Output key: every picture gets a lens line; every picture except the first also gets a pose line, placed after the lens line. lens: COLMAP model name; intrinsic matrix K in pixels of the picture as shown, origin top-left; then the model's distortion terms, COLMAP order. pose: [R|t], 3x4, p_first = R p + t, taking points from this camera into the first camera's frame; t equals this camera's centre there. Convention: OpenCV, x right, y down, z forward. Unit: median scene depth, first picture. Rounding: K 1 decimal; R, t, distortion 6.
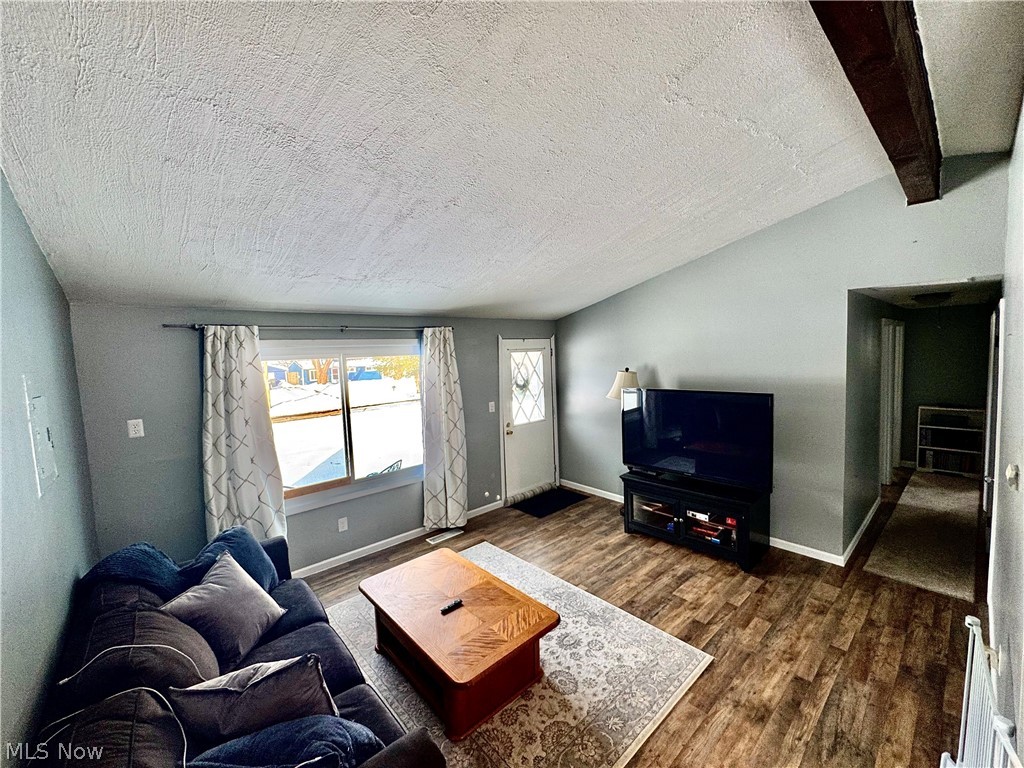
lens RADIAL K [[410.1, 0, 513.1], [0, 410.1, 382.9], [0, 0, 1]] dist [-0.002949, -0.000195]
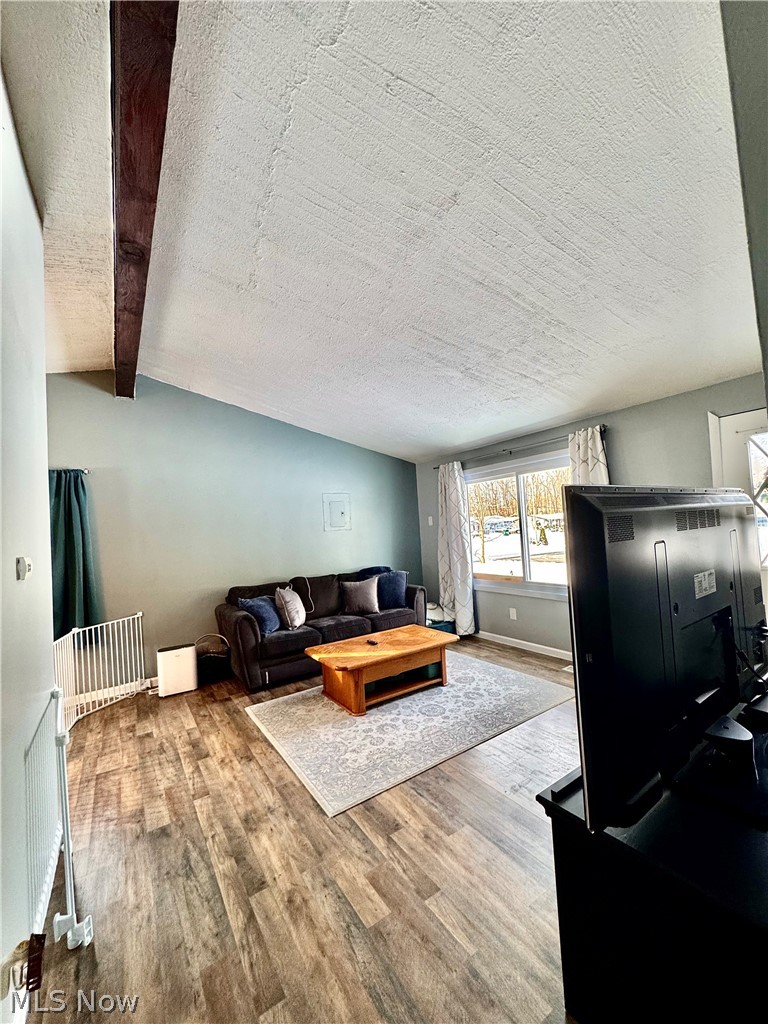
lens RADIAL K [[410.4, 0, 383.4], [0, 410.4, 506.8], [0, 0, 1]] dist [-0.002375, -0.000470]
pose [[-0.143454, -0.003832, -0.989650, 1.251706], [-0.008244, 0.999962, -0.002677, 0.056622], [0.989623, 0.007775, -0.143480, 1.189023]]
